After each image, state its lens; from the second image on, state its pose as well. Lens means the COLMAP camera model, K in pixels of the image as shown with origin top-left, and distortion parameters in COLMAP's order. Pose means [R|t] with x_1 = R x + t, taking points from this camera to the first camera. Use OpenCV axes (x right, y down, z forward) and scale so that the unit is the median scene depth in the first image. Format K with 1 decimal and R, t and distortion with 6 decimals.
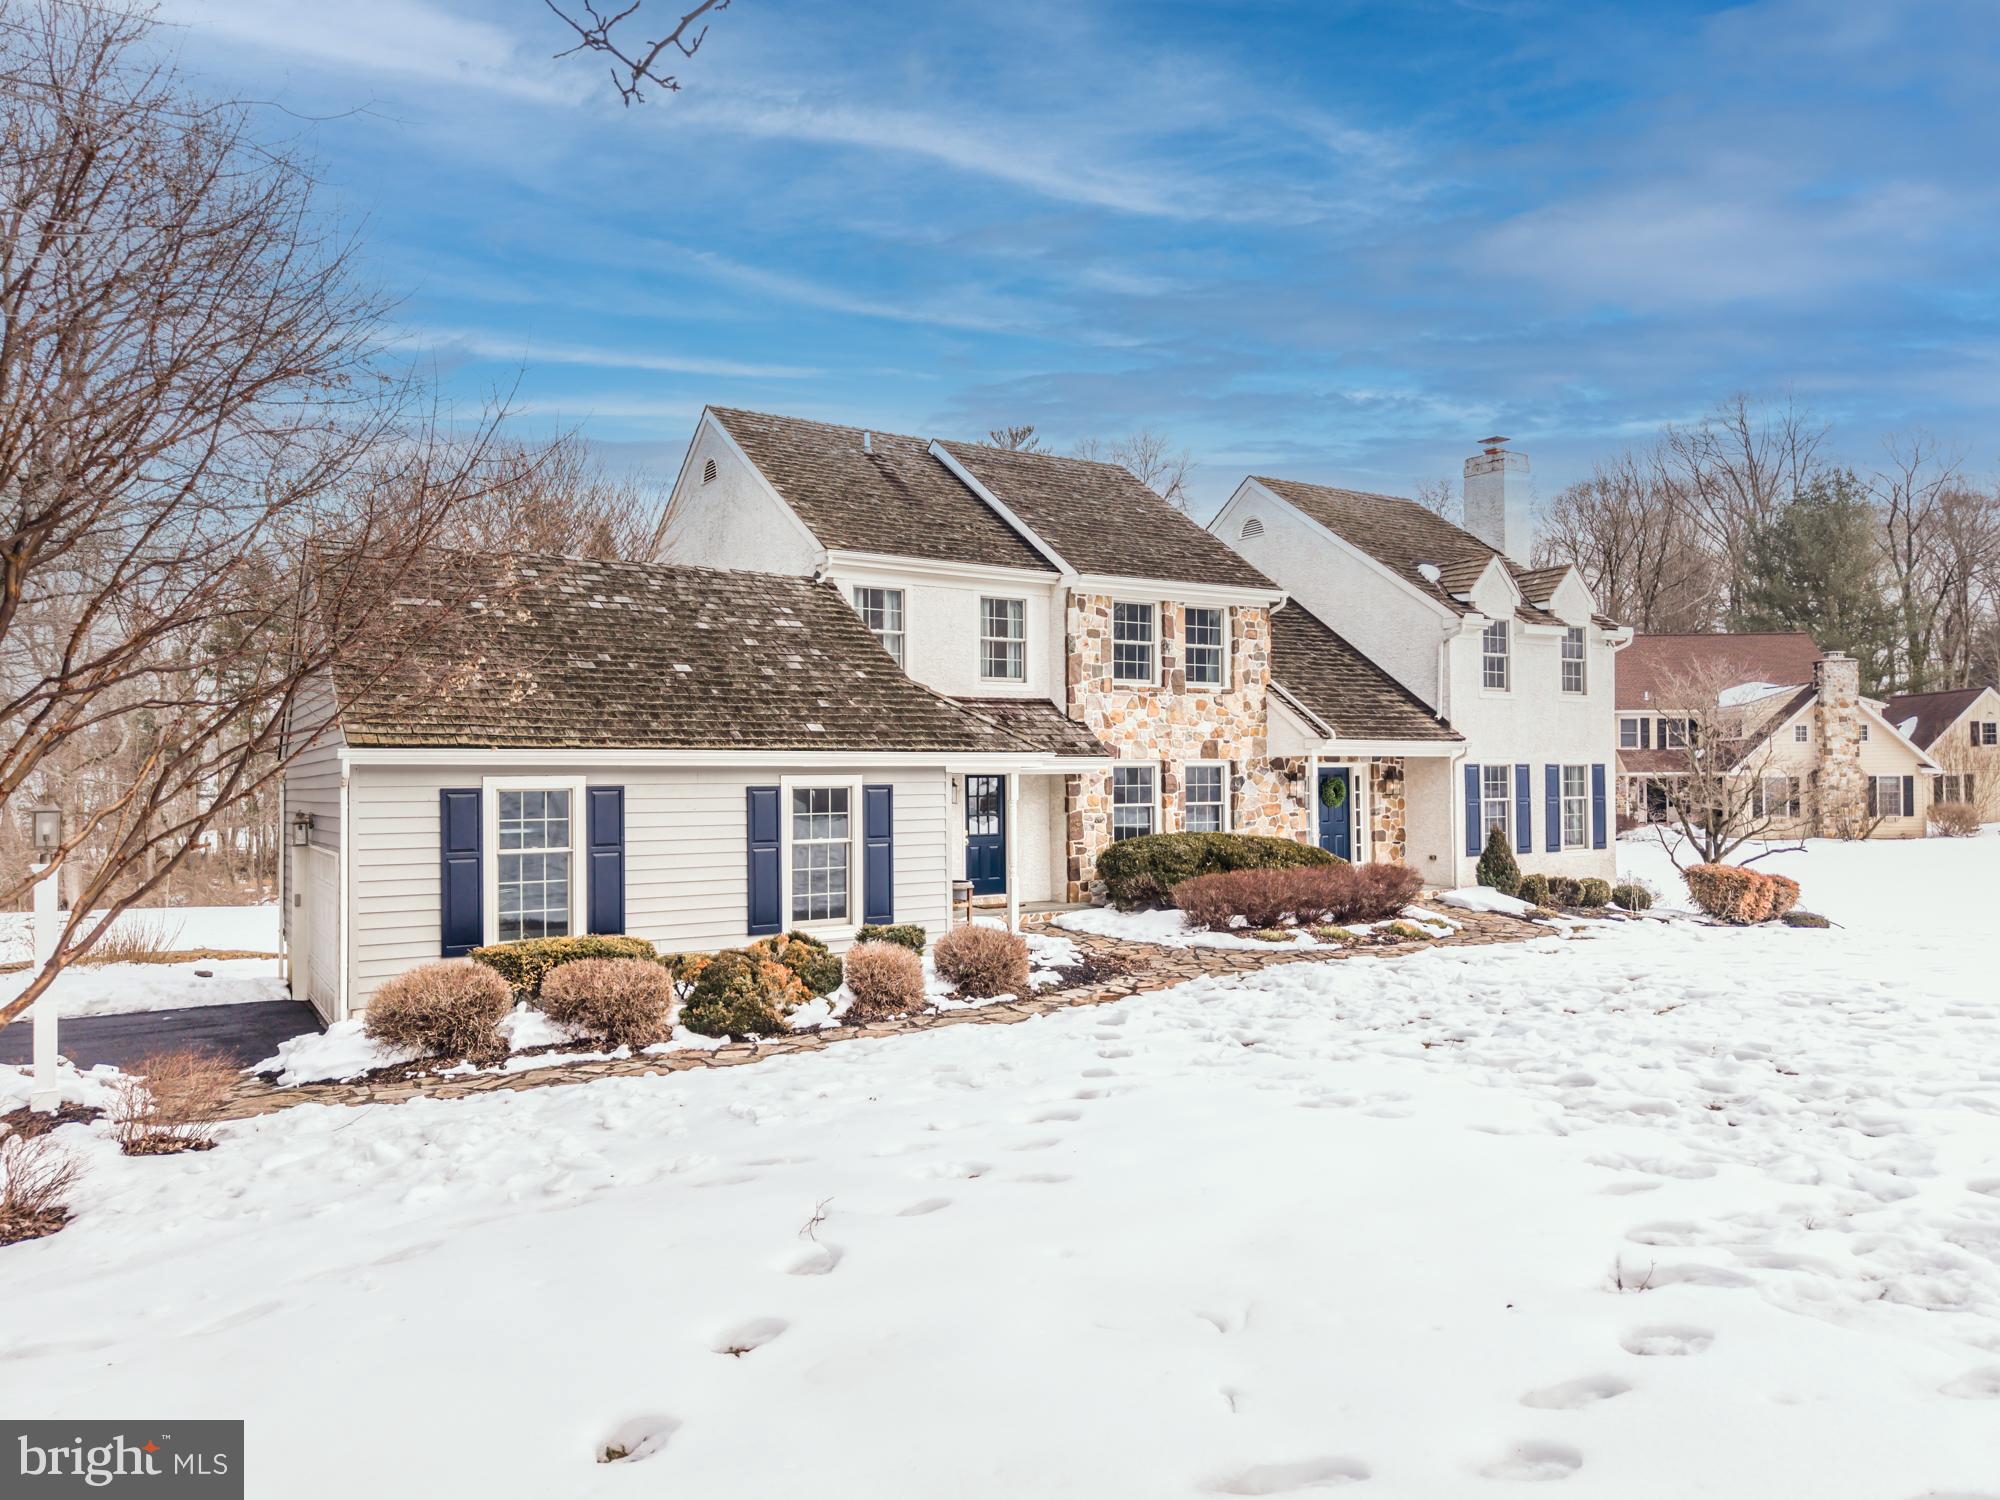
lens RADIAL K [[1332.9, 0, 997.3], [0, 1332.9, 773.7], [0, 0, 1]] dist [-0.001434, 0.000356]
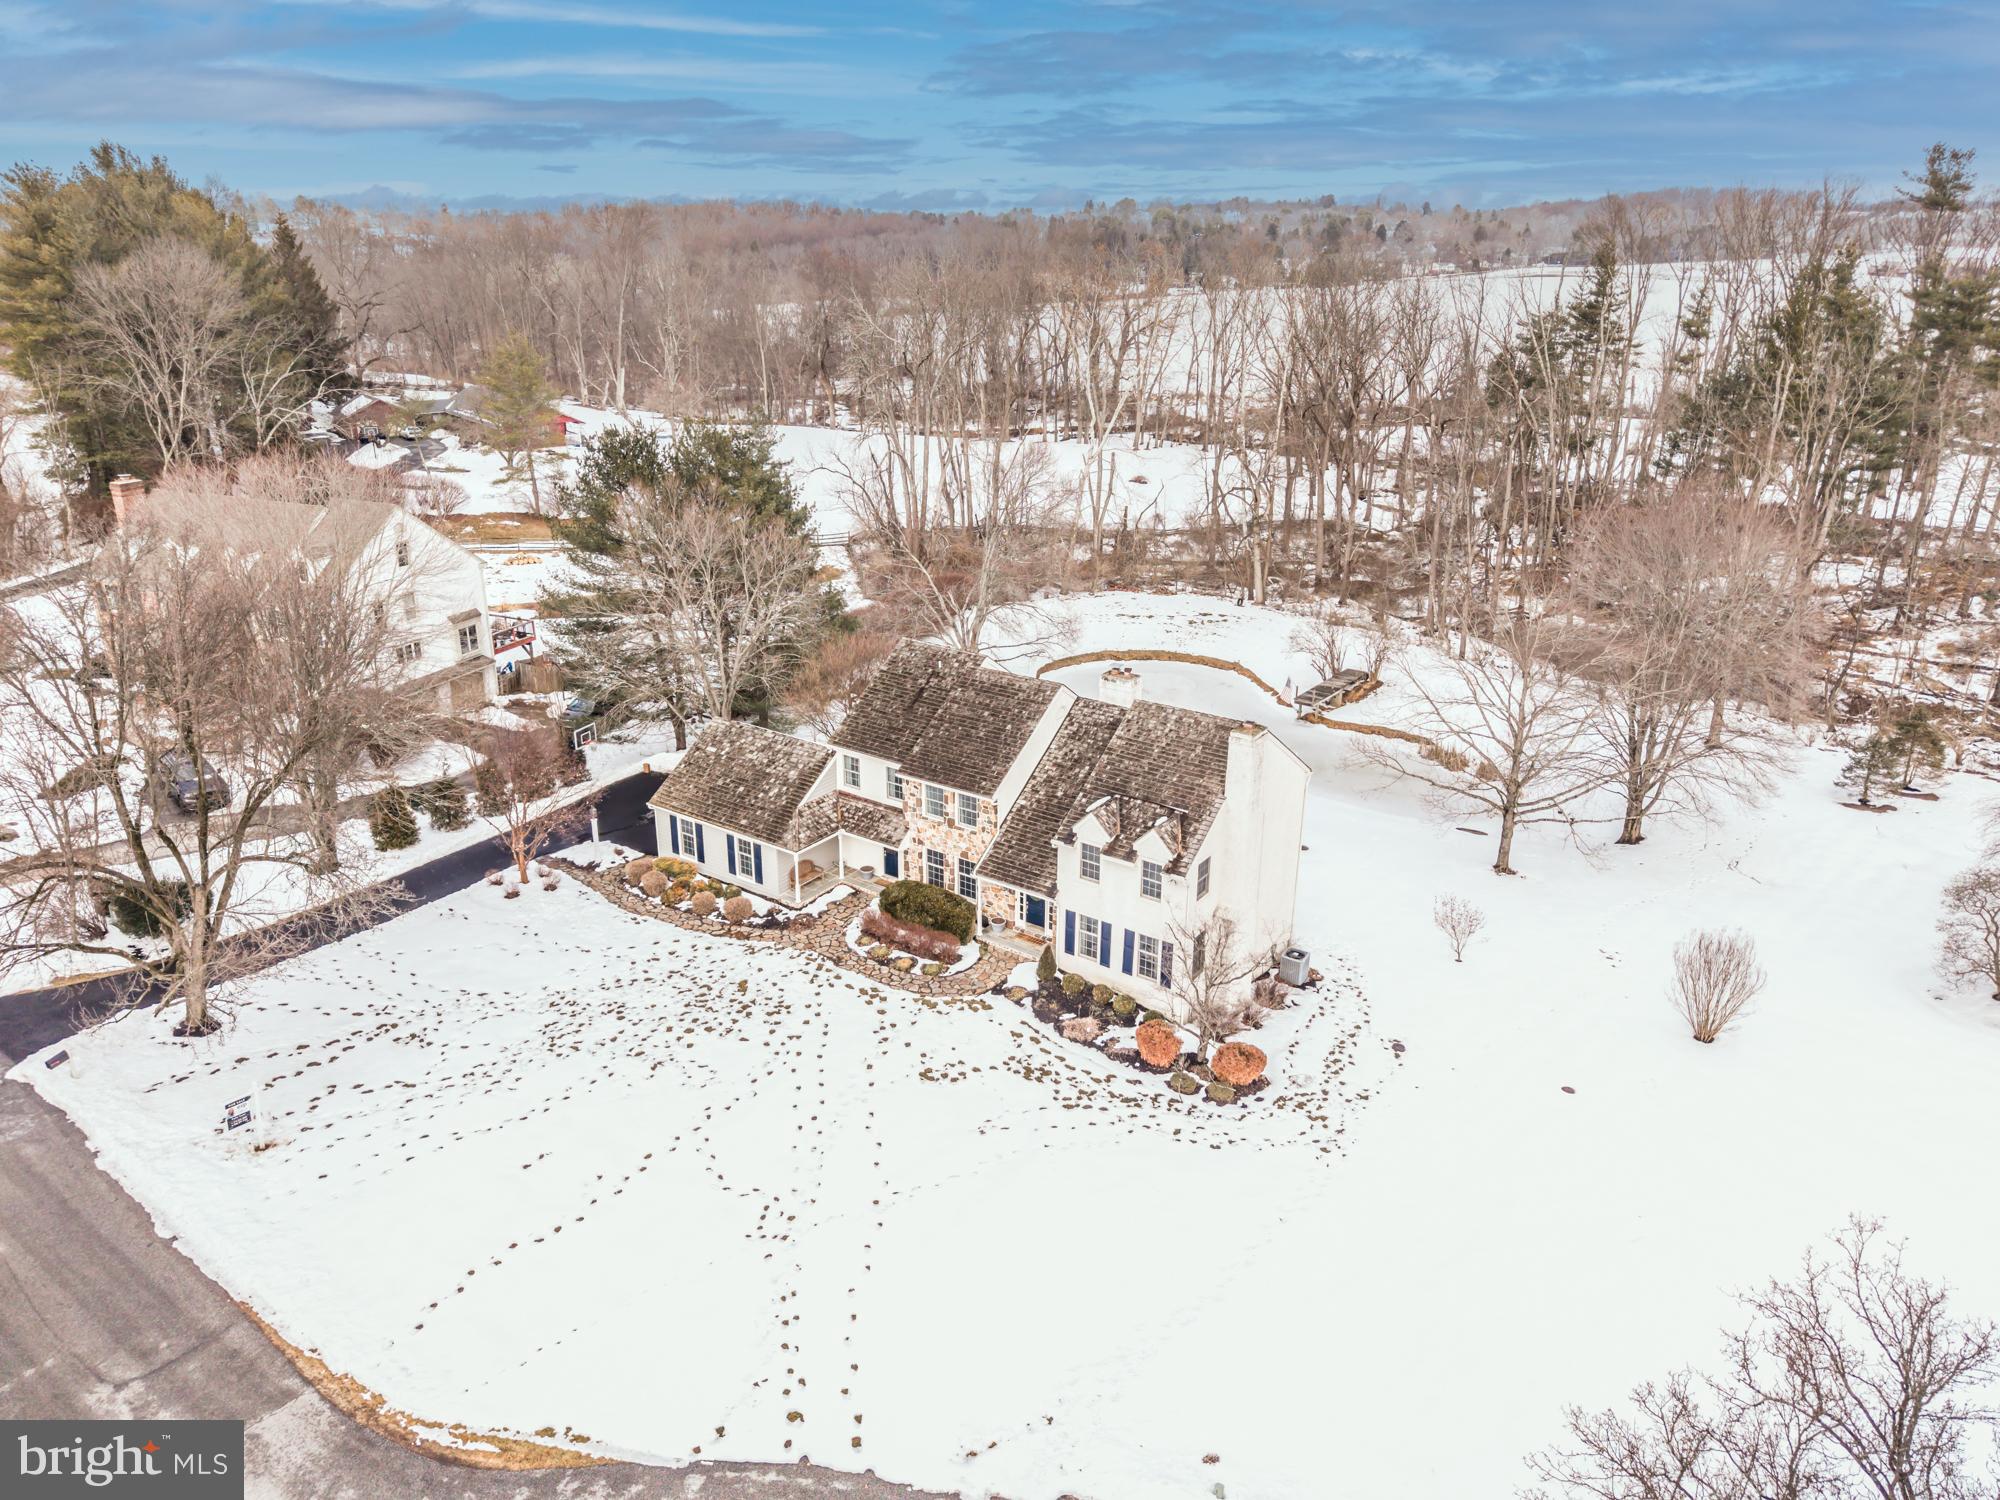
lens RADIAL K [[1362.6, 0, 1018.9], [0, 1362.6, 756.0], [0, 0, 1]] dist [-0.000888, -0.001747]
pose [[0.399255, 0.333858, -0.853894, 2.063079], [-0.011661, 0.933118, 0.359381, -0.981303], [0.916766, -0.133527, 0.376445, 0.257369]]
